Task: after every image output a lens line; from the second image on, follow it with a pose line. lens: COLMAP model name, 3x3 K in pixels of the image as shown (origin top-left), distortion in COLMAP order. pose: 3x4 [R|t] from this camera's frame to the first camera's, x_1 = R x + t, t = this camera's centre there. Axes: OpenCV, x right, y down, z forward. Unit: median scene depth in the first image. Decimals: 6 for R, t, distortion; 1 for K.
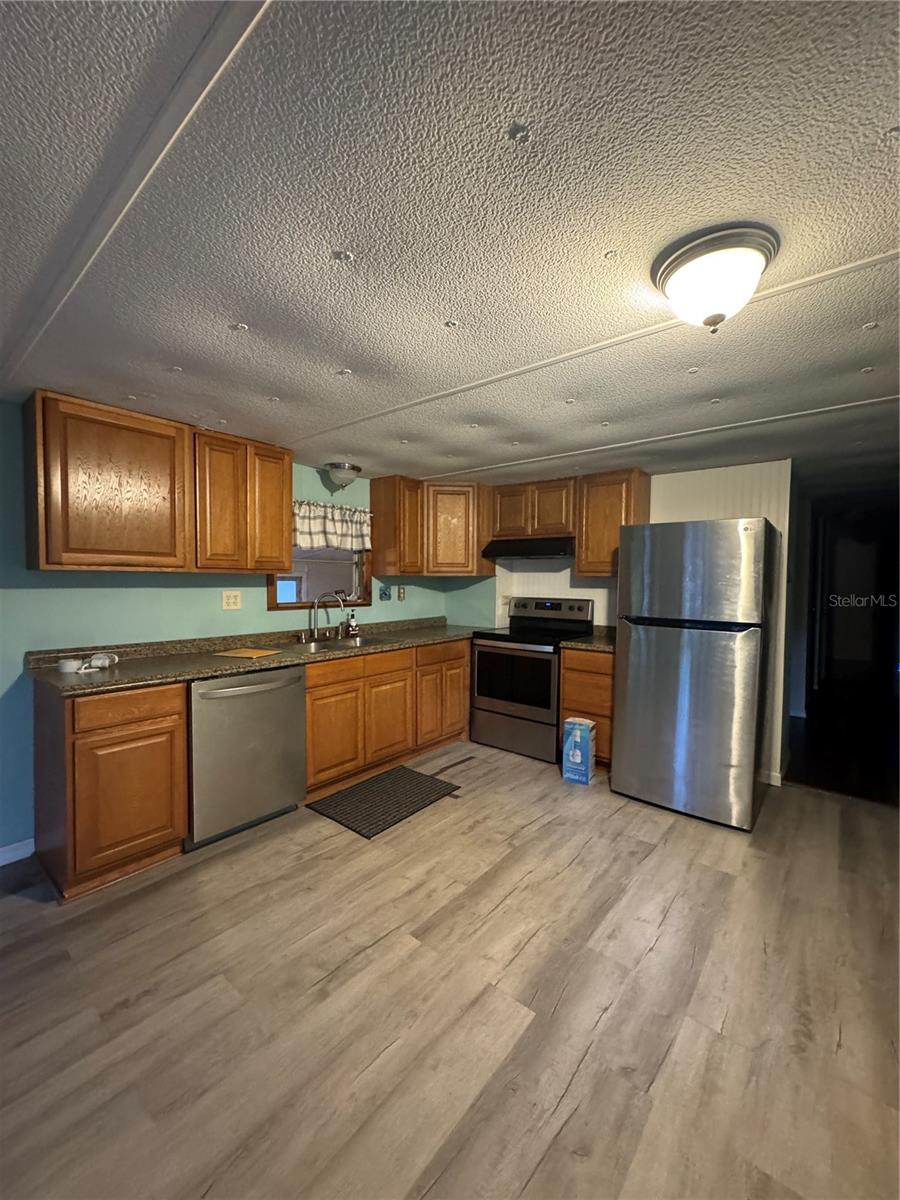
lens RADIAL K [[480.0, 0, 451.5], [0, 480.0, 599.3], [0, 0, 1]] dist [-0.000729, -0.000264]
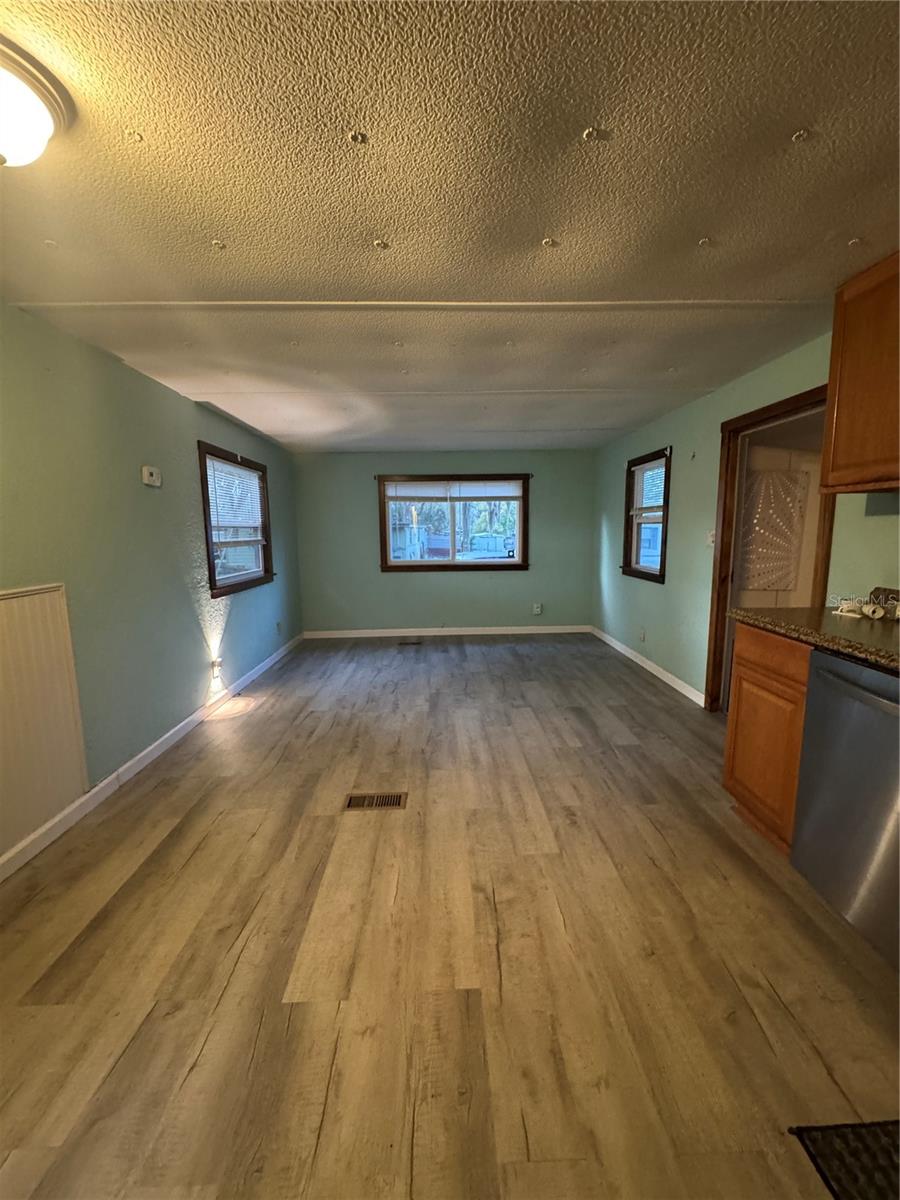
lens RADIAL K [[480.0, 0, 449.4], [0, 480.0, 599.7], [0, 0, 1]] dist [-0.000729, -0.000264]
pose [[-0.757080, 0.094954, -0.646385, 0.288454], [-0.019477, 0.985662, 0.167606, -0.000873], [0.653032, 0.139481, -0.744375, 1.148590]]
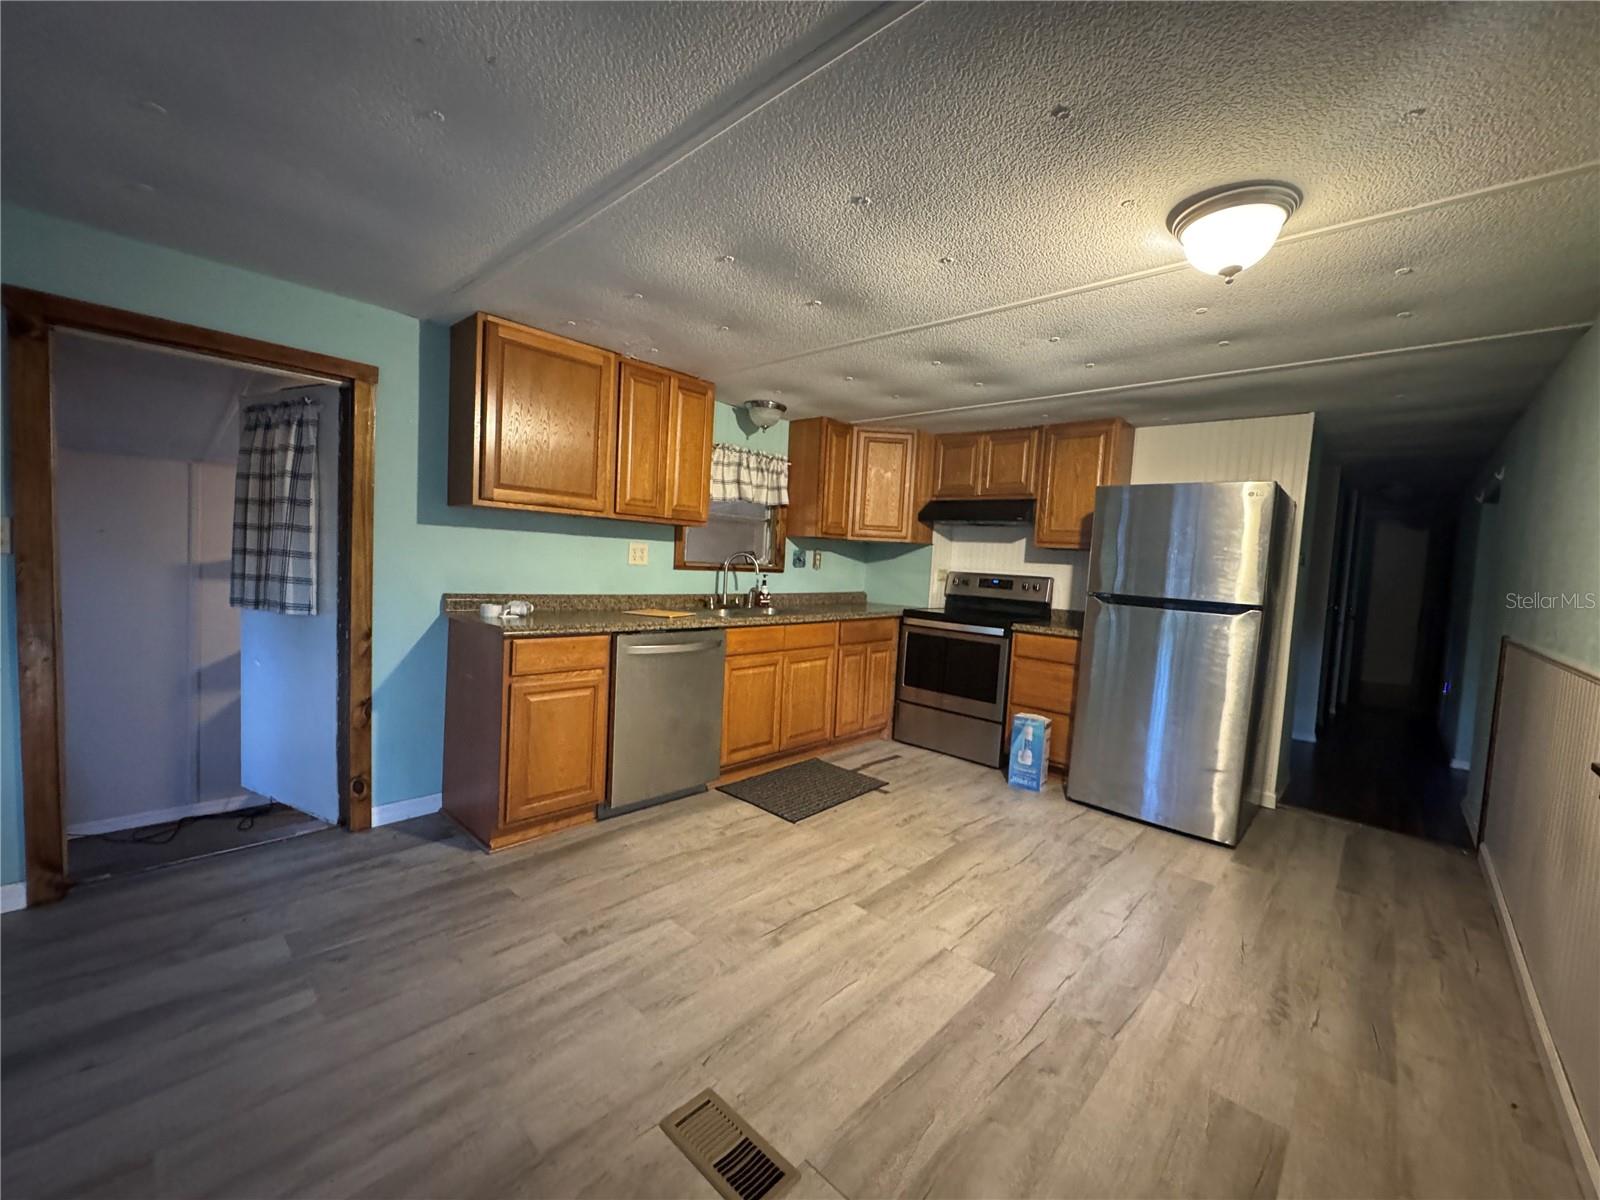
lens RADIAL K [[640.0, 0, 801.3], [0, 640.0, 599.9], [0, 0, 1]] dist [-0.000729, -0.000264]
pose [[0.997150, 0.049161, -0.057235, -0.120612], [-0.047893, 0.998580, 0.023317, 0.058973], [0.058300, -0.020510, 0.998088, -0.204660]]
